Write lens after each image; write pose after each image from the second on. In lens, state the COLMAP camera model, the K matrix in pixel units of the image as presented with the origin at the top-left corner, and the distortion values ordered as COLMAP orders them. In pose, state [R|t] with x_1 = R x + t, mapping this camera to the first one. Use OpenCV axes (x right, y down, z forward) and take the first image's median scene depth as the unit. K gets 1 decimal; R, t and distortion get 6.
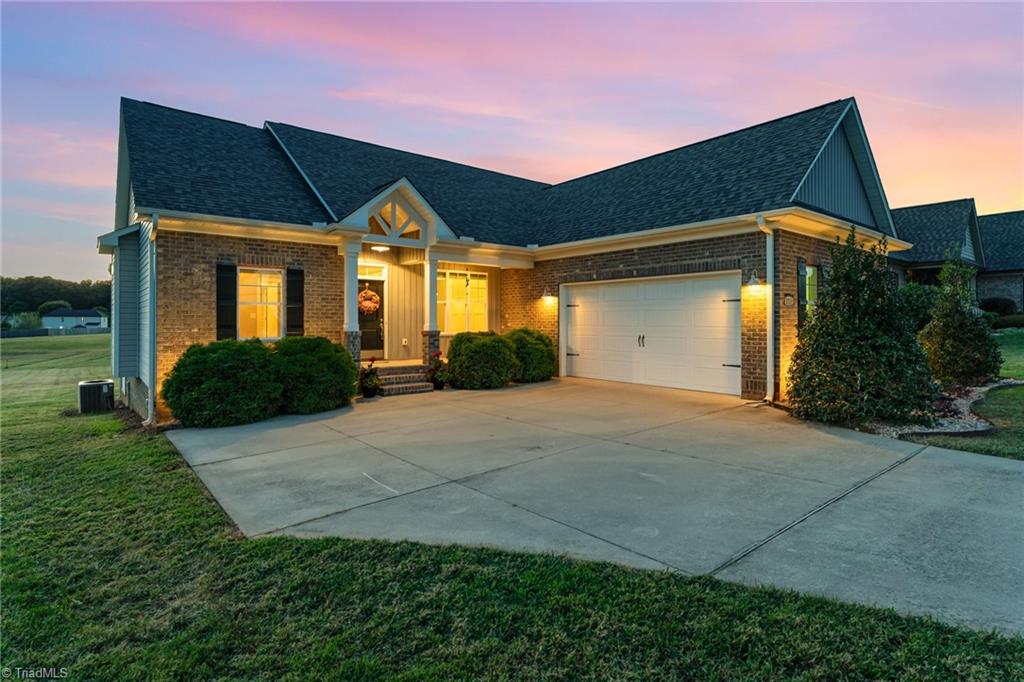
lens RADIAL K [[514.9, 0, 511.9], [0, 514.9, 323.9], [0, 0, 1]] dist [0.000857, 0.000070]
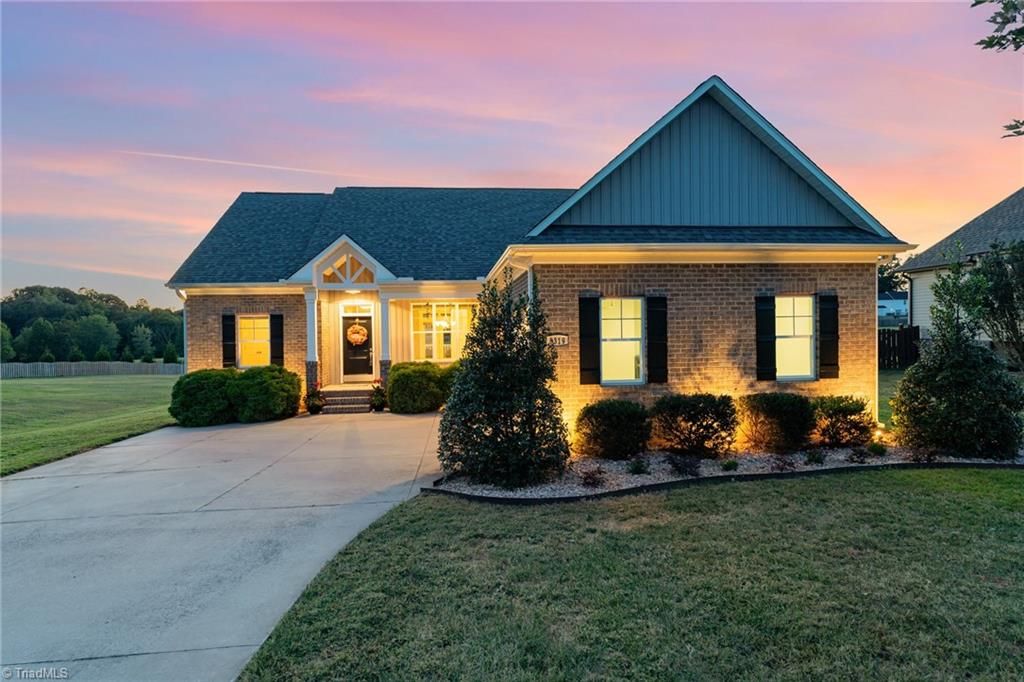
lens RADIAL K [[545.3, 0, 512.0], [0, 545.3, 363.3], [0, 0, 1]] dist [-0.001266, -0.000113]
pose [[0.835799, 0.020239, -0.548662, 0.766138], [0.013098, 0.998301, 0.056777, -0.046099], [0.548879, -0.054641, 0.834114, 0.131615]]
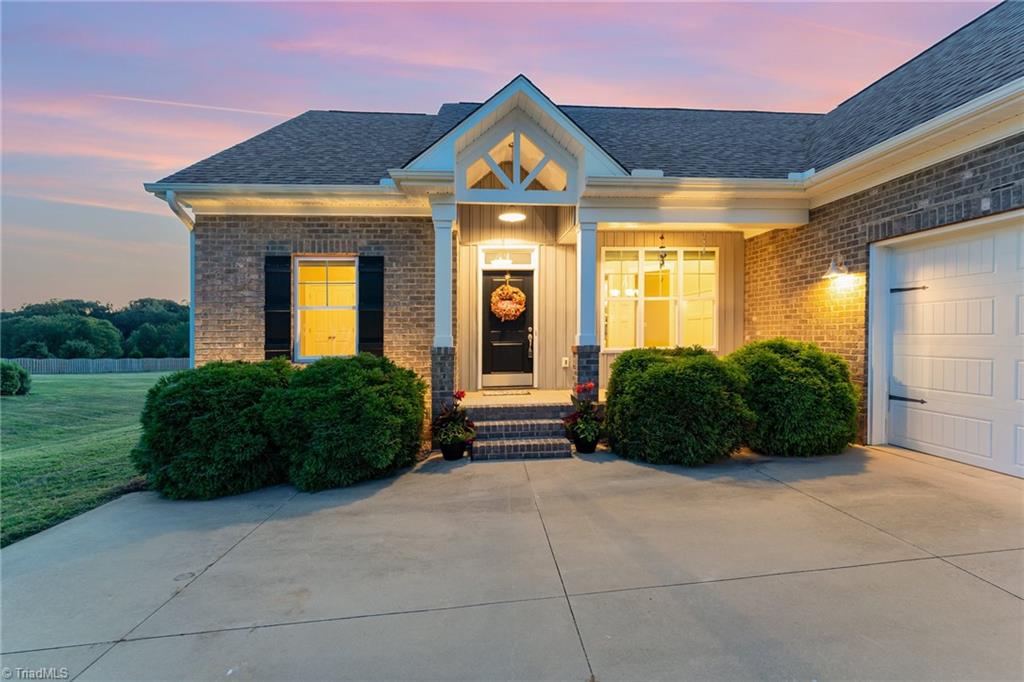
lens RADIAL K [[439.3, 0, 515.7], [0, 439.3, 349.2], [0, 0, 1]] dist [-0.002170, -0.000245]
pose [[0.824330, 0.007313, -0.566062, 0.059894], [0.010447, 0.999550, 0.028127, 0.002513], [0.566013, -0.029099, 0.823883, 0.552077]]
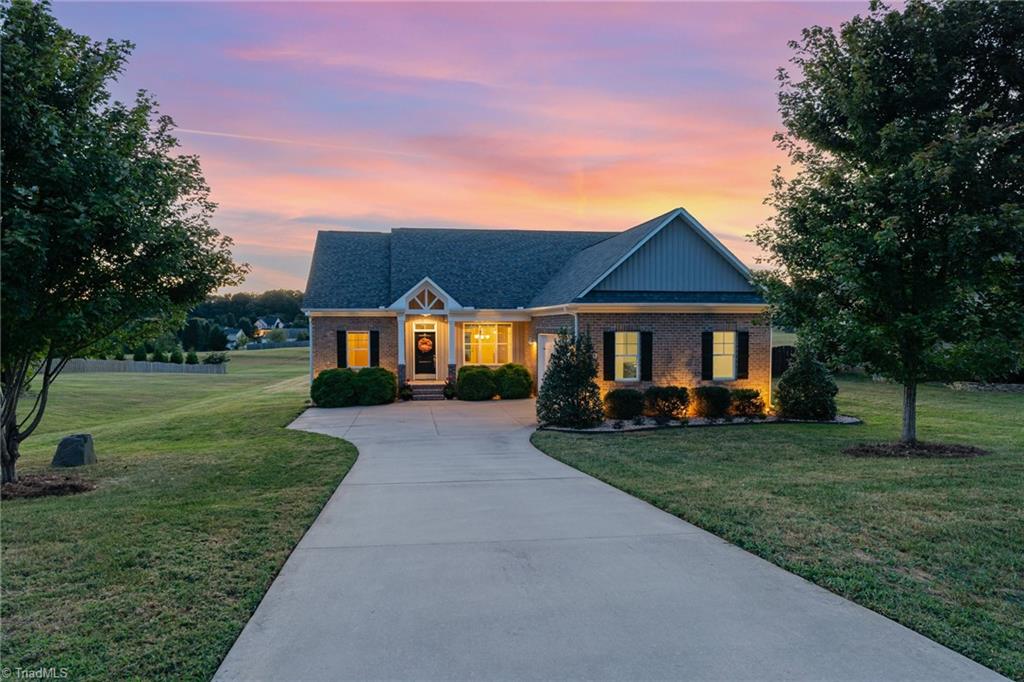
lens RADIAL K [[603.3, 0, 486.9], [0, 603.3, 378.9], [0, 0, 1]] dist [0.020656, -0.000108]
pose [[0.858512, 0.043176, -0.510972, 0.946675], [-0.002295, 0.996763, 0.080369, -0.096441], [0.512788, -0.067825, 0.855832, -0.615256]]
